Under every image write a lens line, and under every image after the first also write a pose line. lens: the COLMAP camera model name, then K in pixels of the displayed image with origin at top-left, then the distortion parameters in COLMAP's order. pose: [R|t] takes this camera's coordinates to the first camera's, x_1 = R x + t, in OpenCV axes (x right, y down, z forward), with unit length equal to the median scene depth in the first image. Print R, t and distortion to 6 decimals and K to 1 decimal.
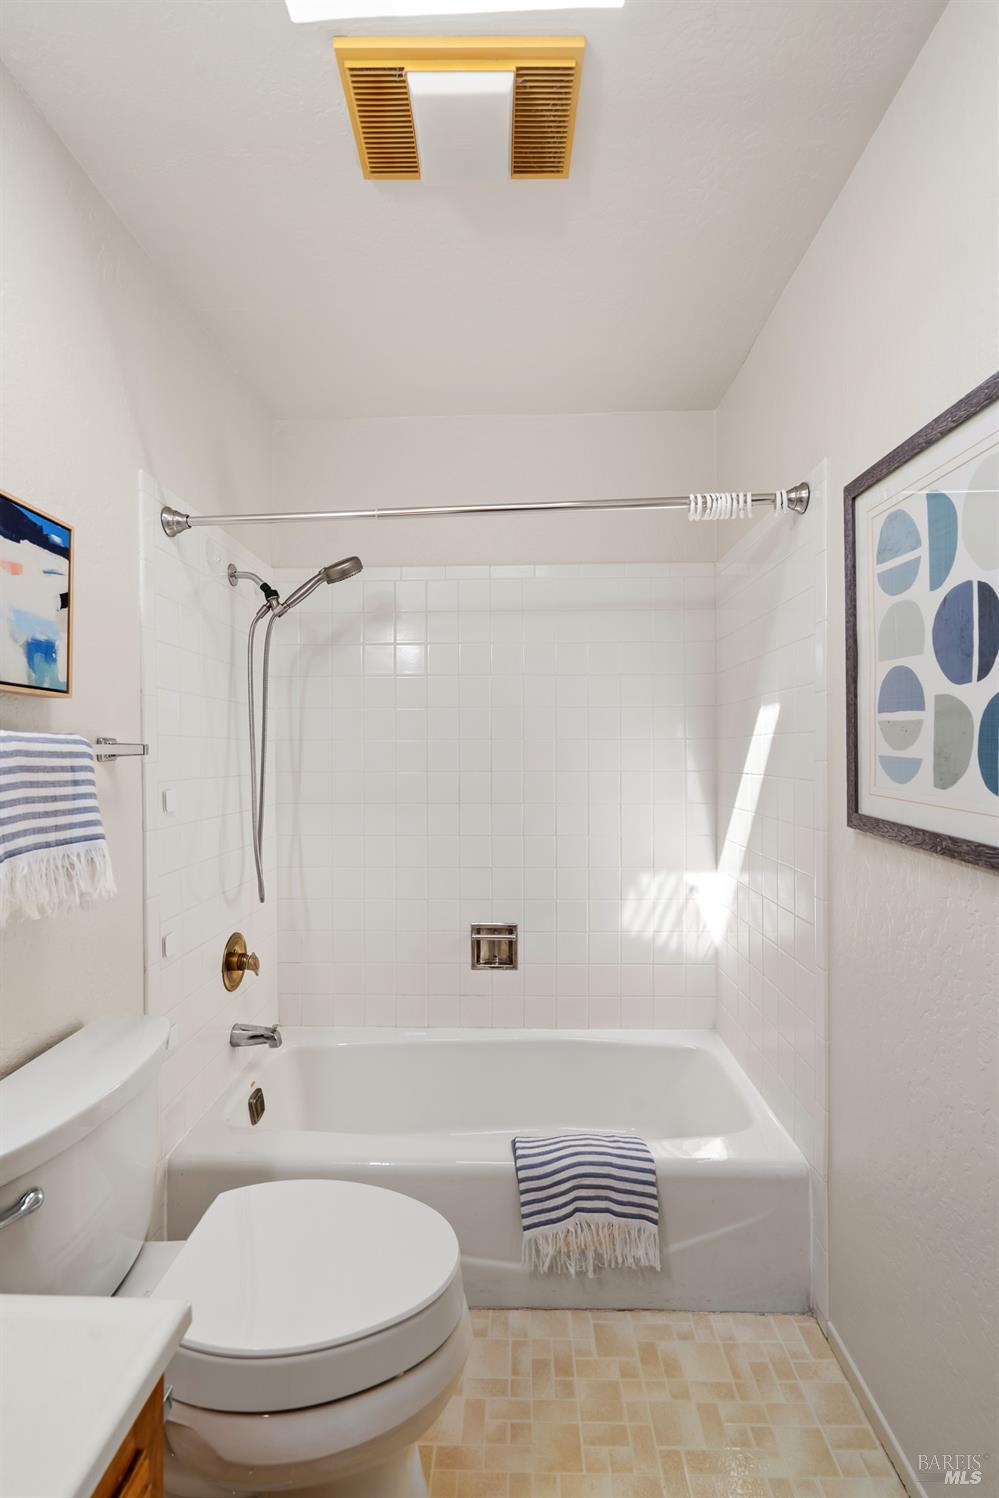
lens RADIAL K [[689.4, 0, 502.2], [0, 689.4, 752.5], [0, 0, 1]] dist [-0.005096, -0.000633]
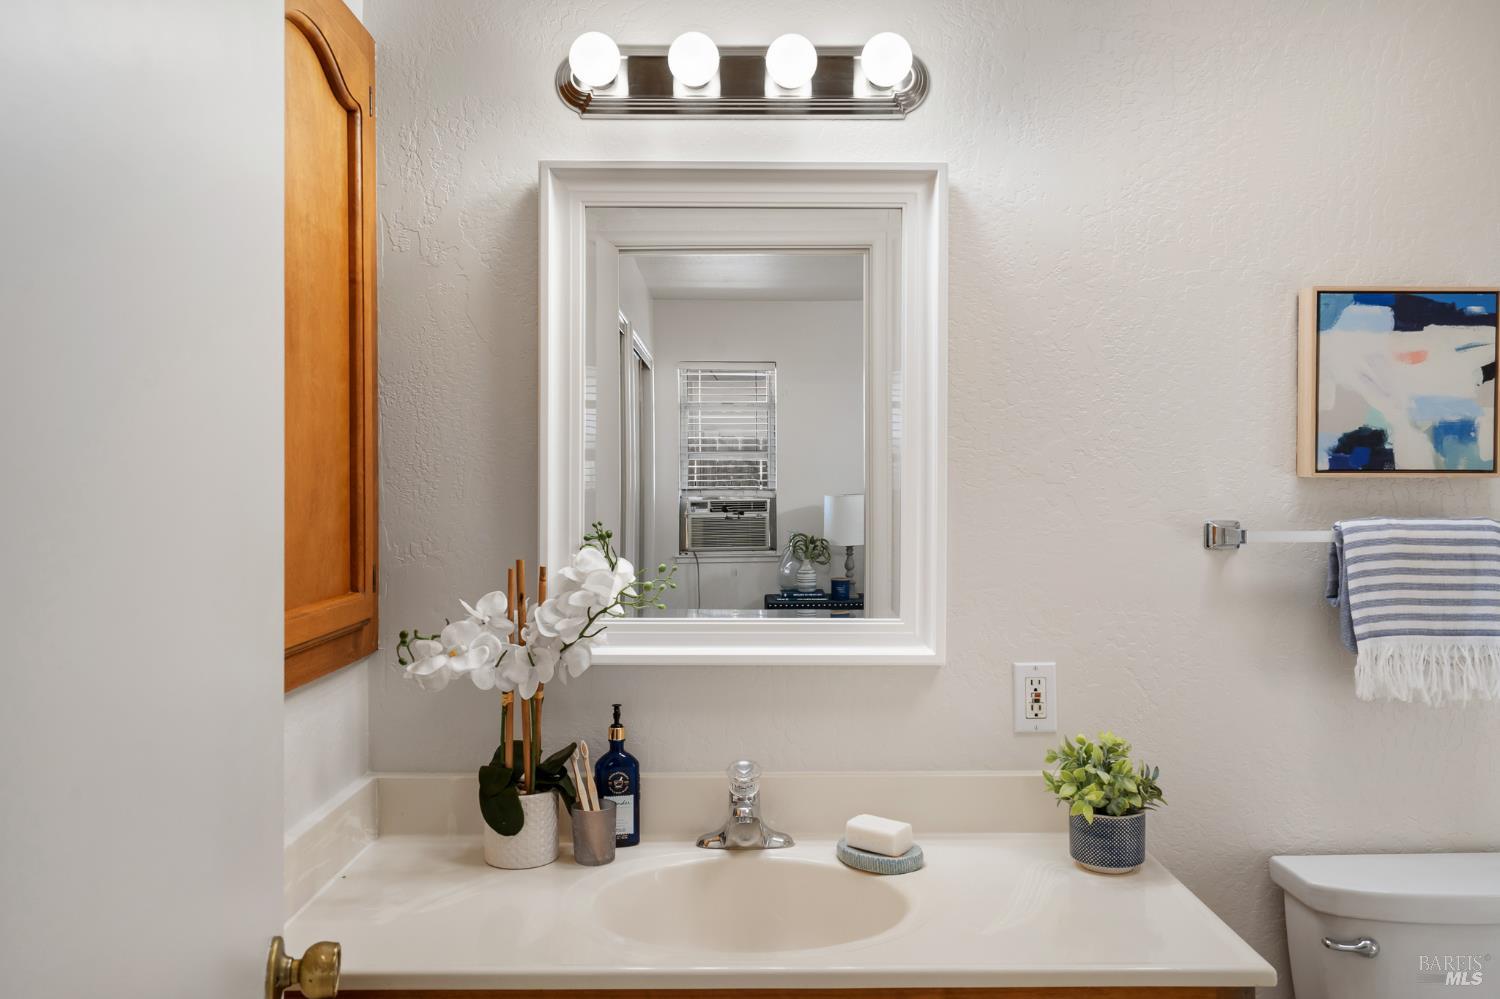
lens RADIAL K [[1199.0, 0, 746.9], [0, 1199.0, 496.5], [0, 0, 1]] dist [0.021579, -0.027519]
pose [[0.022304, 0.025534, -0.999425, 1.002238], [0.004405, 0.999662, 0.025638, -0.106200], [0.999742, -0.004974, 0.022184, -0.028225]]
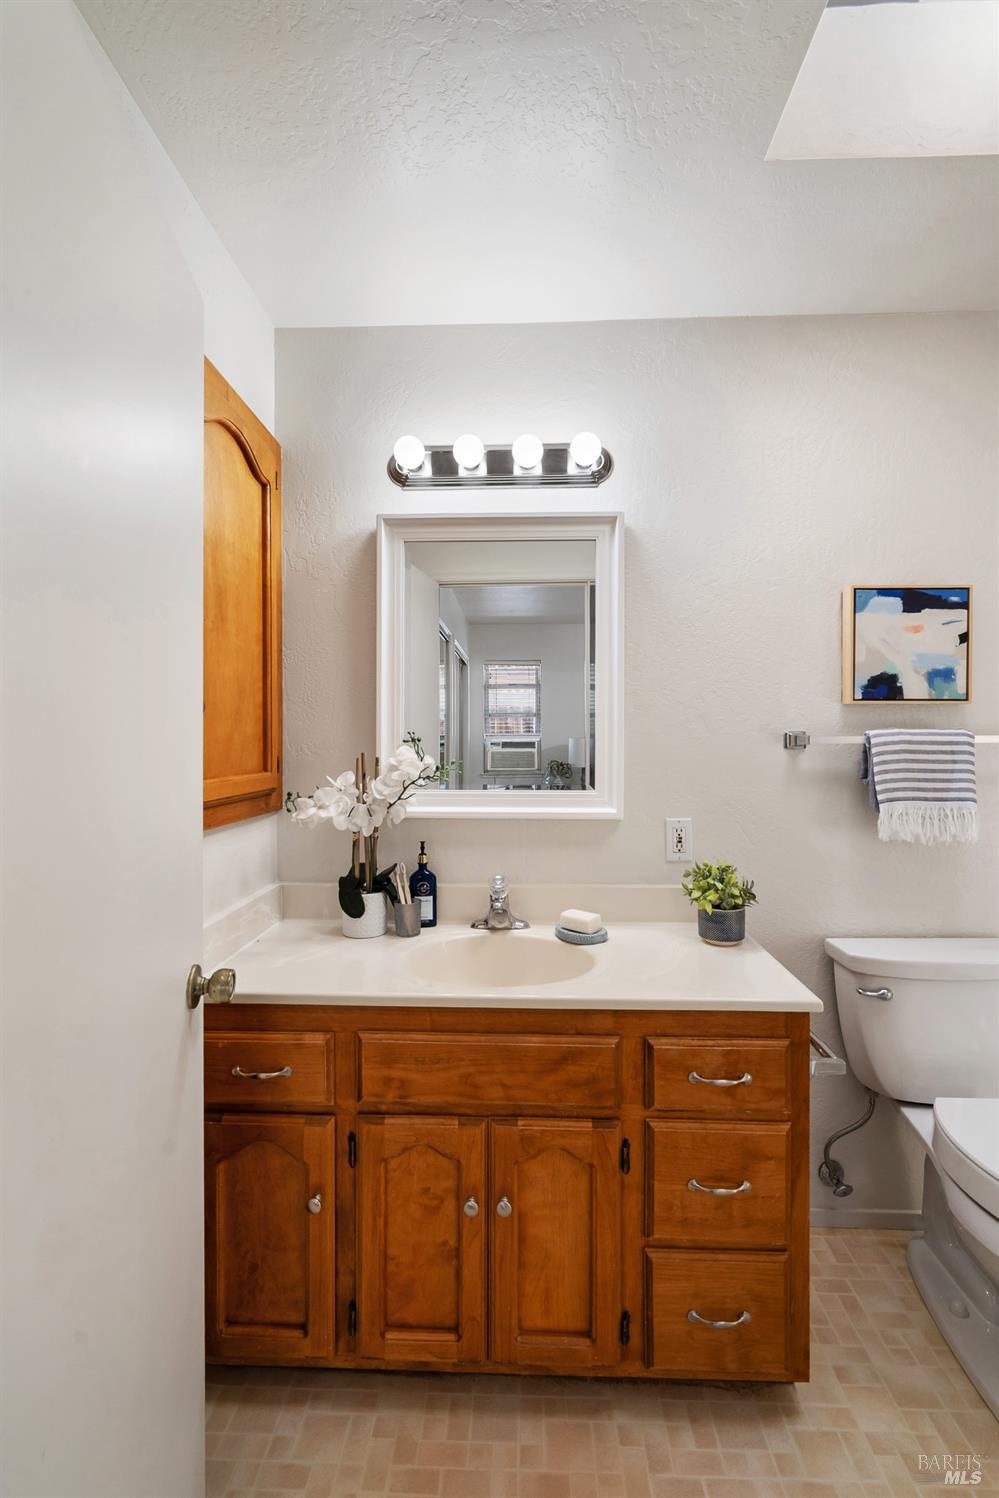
lens RADIAL K [[689.4, 0, 501.3], [0, 689.4, 749.8], [0, 0, 1]] dist [-0.005096, -0.000633]
pose [[-0.026951, 0.022717, -0.999379, 0.915010], [0.005284, 0.999731, 0.022583, -0.021312], [0.999623, -0.004672, -0.027064, 0.051372]]
